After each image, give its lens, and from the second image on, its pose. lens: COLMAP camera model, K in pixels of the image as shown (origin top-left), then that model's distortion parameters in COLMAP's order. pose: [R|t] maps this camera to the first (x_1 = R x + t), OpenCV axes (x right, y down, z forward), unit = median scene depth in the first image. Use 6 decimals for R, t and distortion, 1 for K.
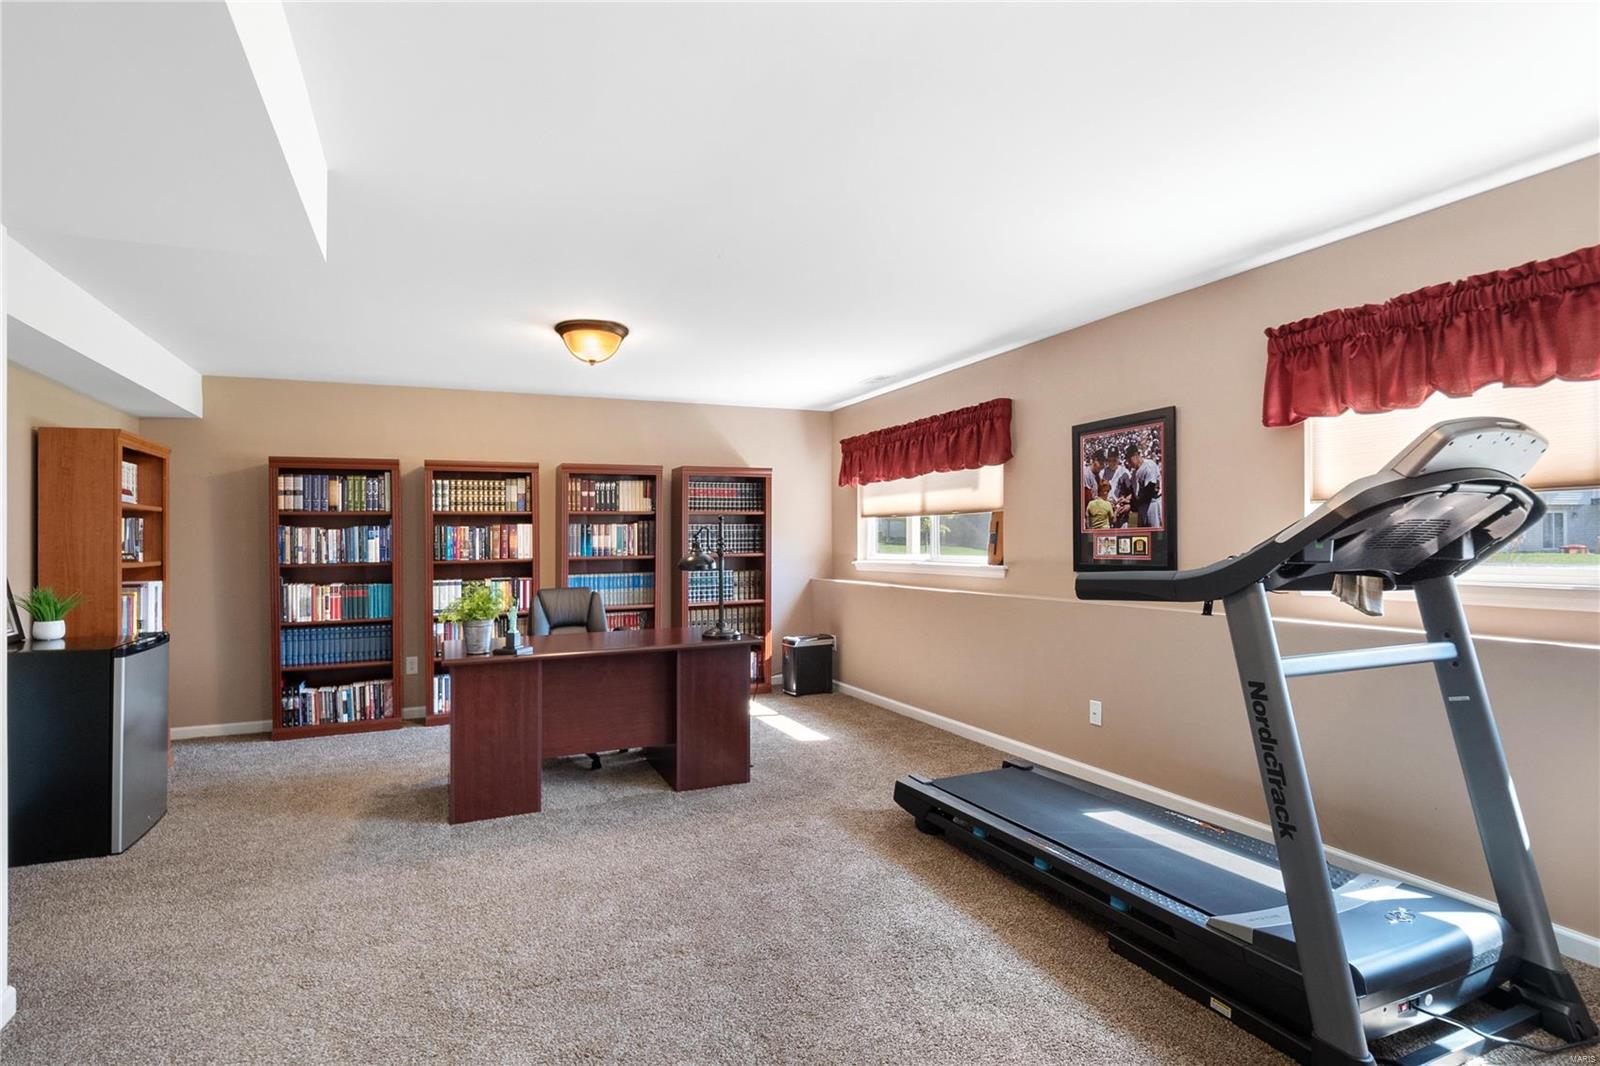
lens RADIAL K [[778.8, 0, 788.9], [0, 778.8, 530.7], [0, 0, 1]] dist [-0.005003, -0.002826]
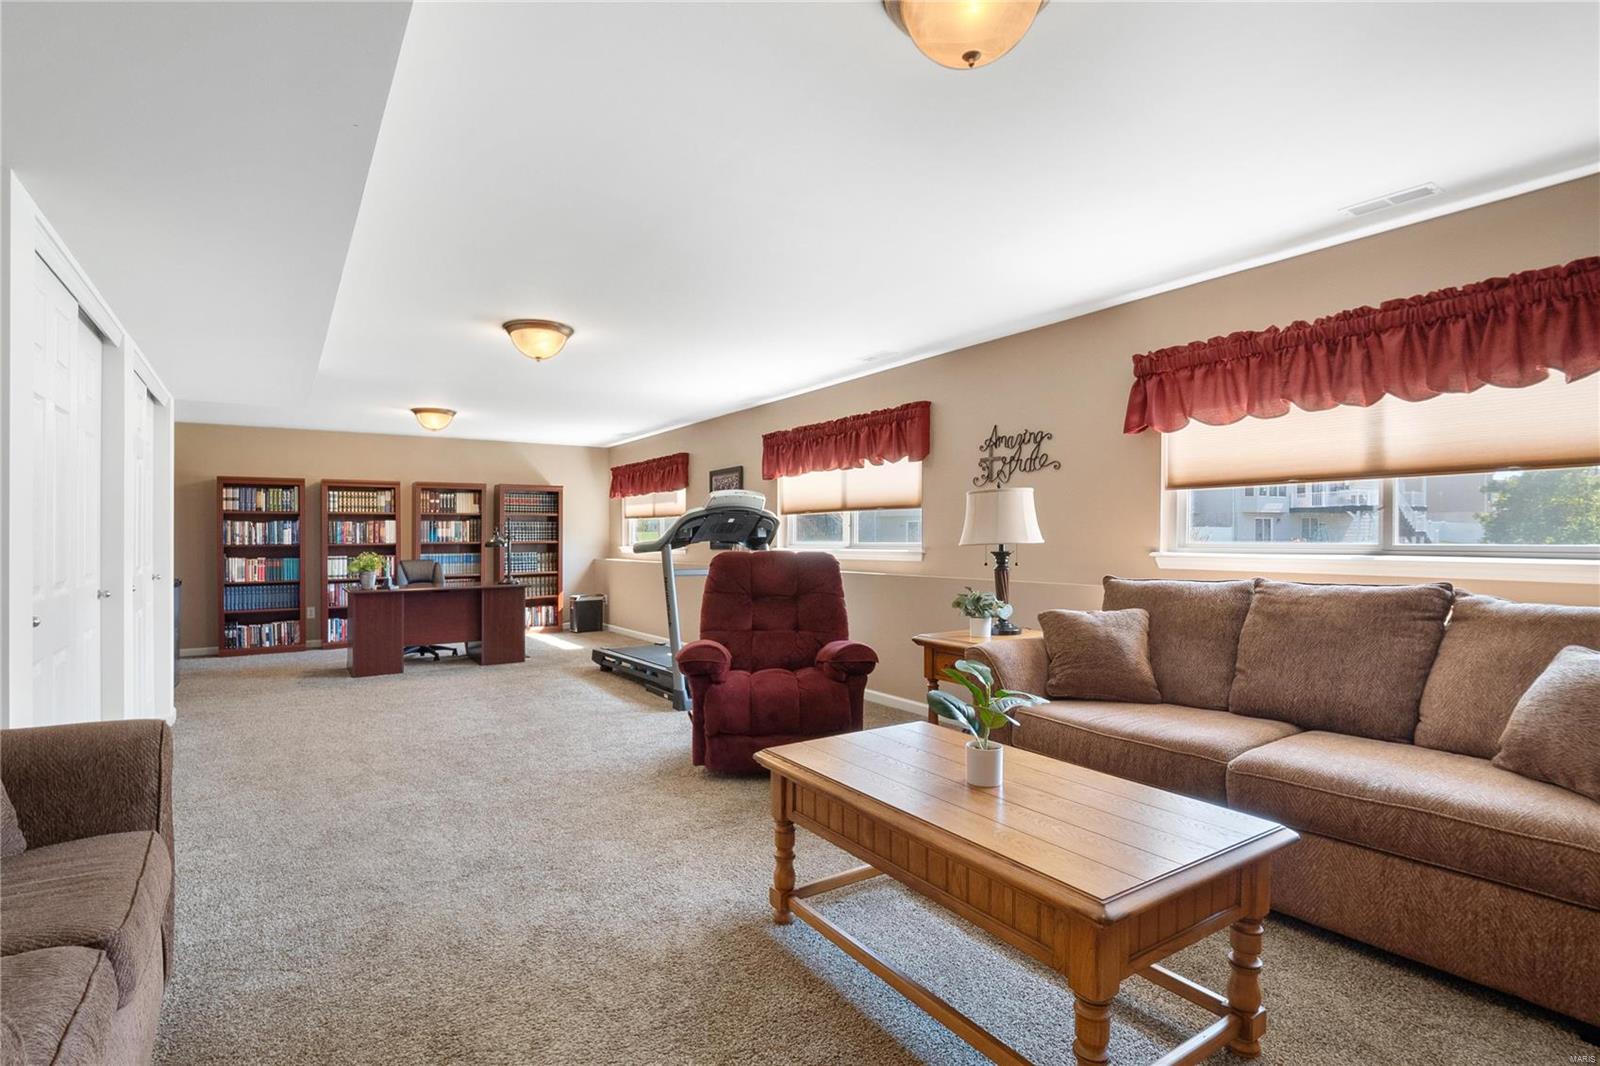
lens RADIAL K [[778.8, 0, 805.7], [0, 778.8, 543.6], [0, 0, 1]] dist [-0.005003, -0.002826]
pose [[0.984116, 0.004918, 0.177461, 0.207690], [-0.008205, 0.999808, 0.017793, 0.003063], [-0.177340, -0.018966, 0.983967, -0.698832]]
